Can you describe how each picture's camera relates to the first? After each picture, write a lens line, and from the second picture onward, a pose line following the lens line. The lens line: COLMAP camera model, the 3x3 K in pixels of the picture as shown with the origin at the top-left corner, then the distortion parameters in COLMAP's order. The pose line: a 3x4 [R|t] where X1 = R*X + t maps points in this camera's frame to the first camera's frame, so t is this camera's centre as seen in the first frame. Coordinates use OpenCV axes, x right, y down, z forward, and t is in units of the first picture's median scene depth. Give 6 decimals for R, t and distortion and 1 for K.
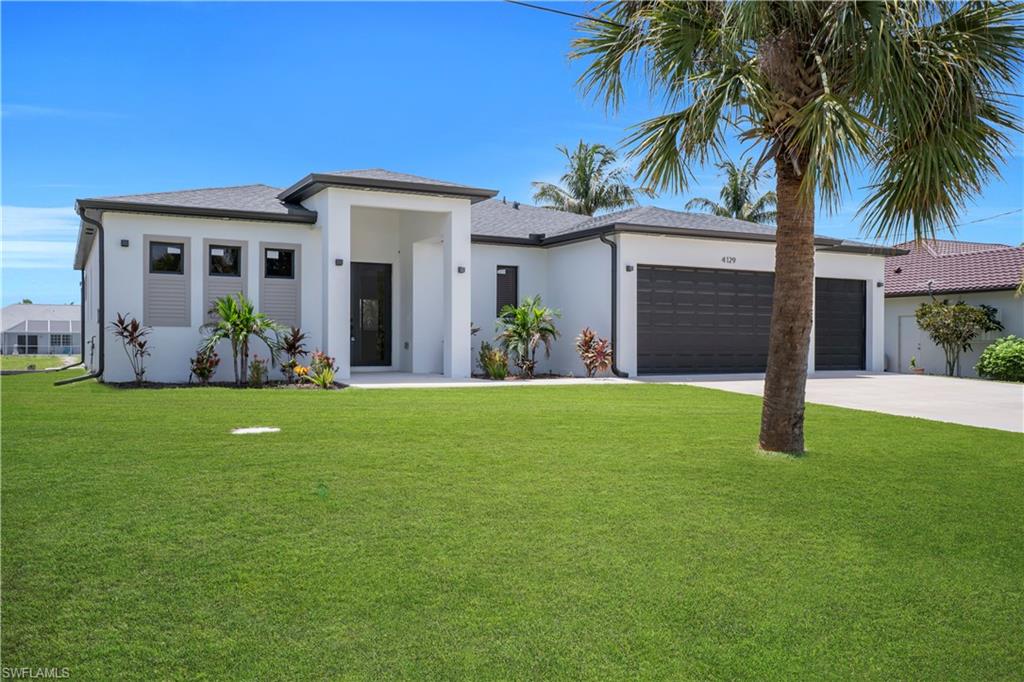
lens RADIAL K [[843.8, 0, 515.5], [0, 843.8, 347.6], [0, 0, 1]] dist [0.031020, 0.043926]
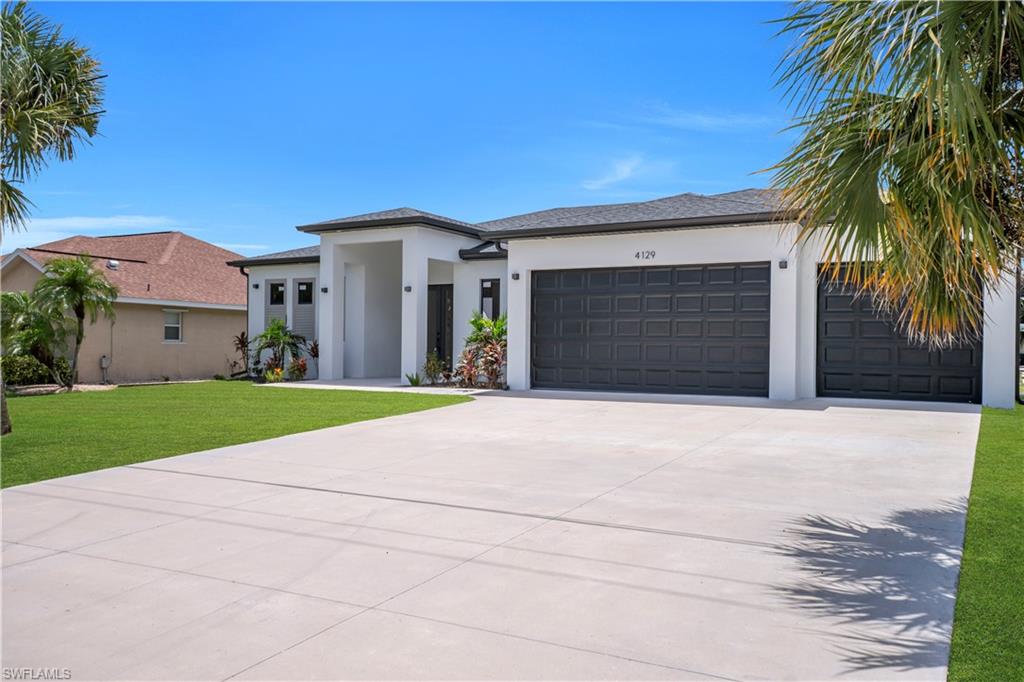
lens RADIAL K [[843.8, 0, 514.0], [0, 843.8, 350.9], [0, 0, 1]] dist [0.031020, 0.043926]
pose [[0.543274, 0.005702, -0.839536, 1.057696], [-0.014685, 0.999888, -0.002711, -0.007489], [0.839427, 0.013801, 0.543298, 0.540689]]
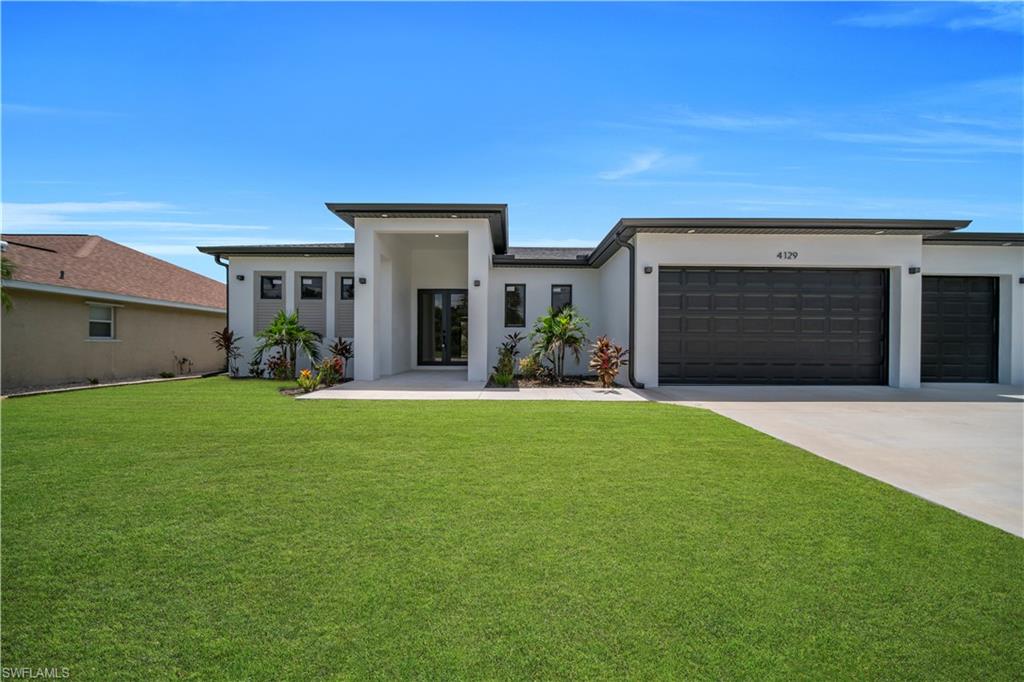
lens RADIAL K [[352.3, 0, 511.3], [0, 352.3, 345.0], [0, 0, 1]] dist [0.001973, -0.001484]
pose [[0.888980, 0.003906, -0.457930, 0.201498], [-0.003817, 0.999992, 0.001120, -0.013539], [0.457930, 0.000752, 0.888988, 0.664174]]
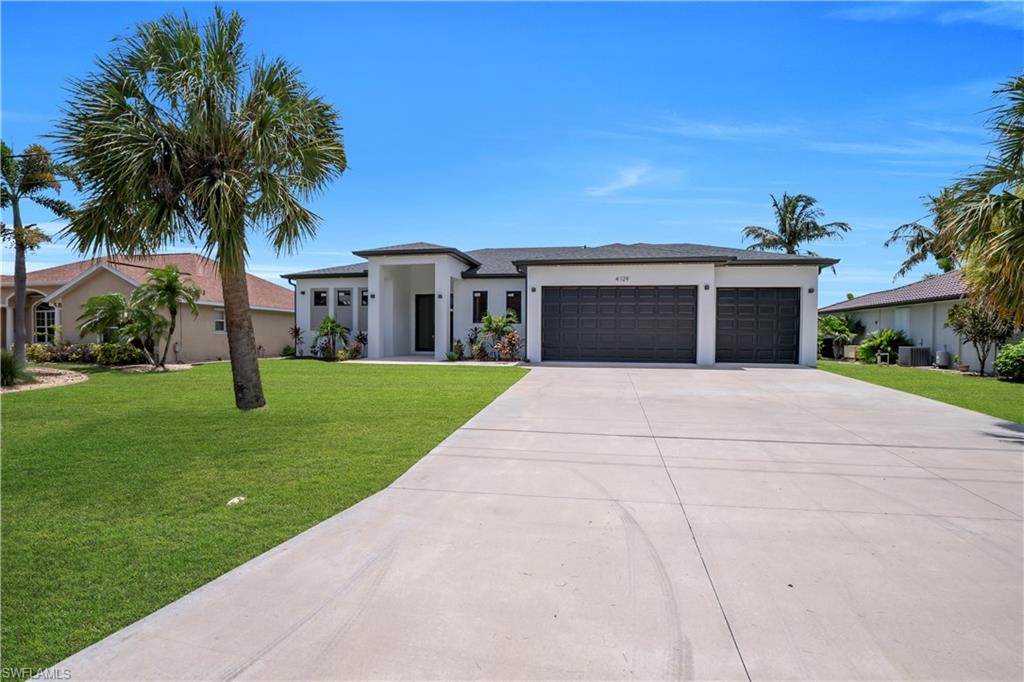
lens RADIAL K [[492.0, 0, 513.7], [0, 492.0, 353.2], [0, 0, 1]] dist [-0.039183, 0.002191]
pose [[0.788434, 0.023059, -0.614687, 0.728716], [-0.008439, 0.999609, 0.026675, -0.004513], [0.615062, -0.015844, 0.788320, 0.326032]]
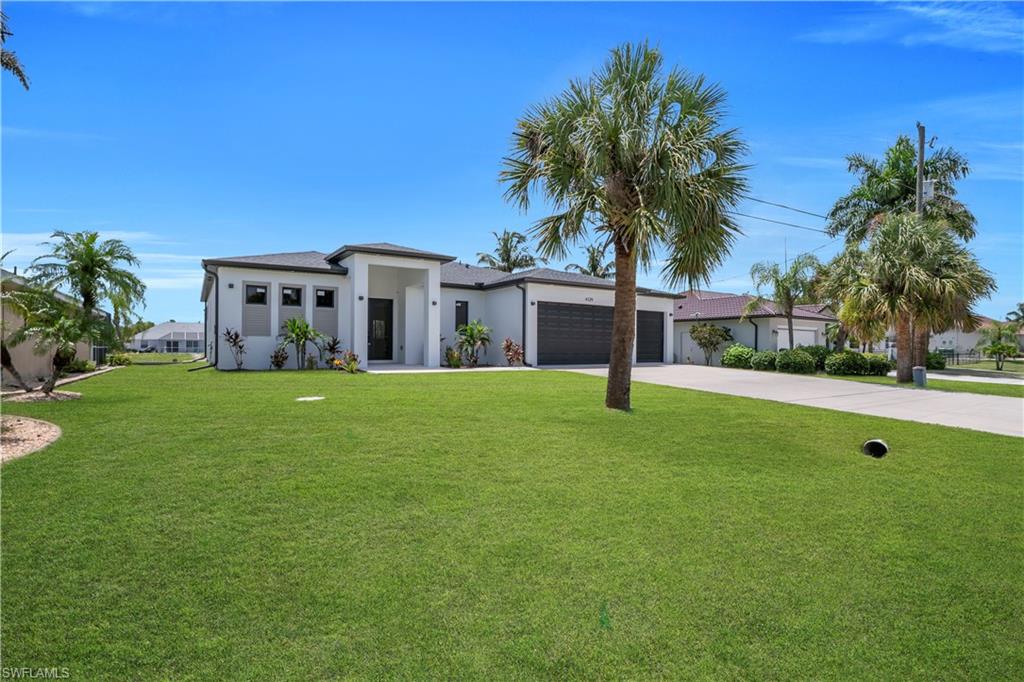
lens RADIAL K [[492.0, 0, 515.1], [0, 492.0, 347.4], [0, 0, 1]] dist [-0.039183, 0.002191]
pose [[0.995276, 0.002855, 0.097041, 0.001306], [-0.002480, 0.999989, -0.003979, 0.000057], [-0.097052, 0.003720, 0.995272, 0.003557]]
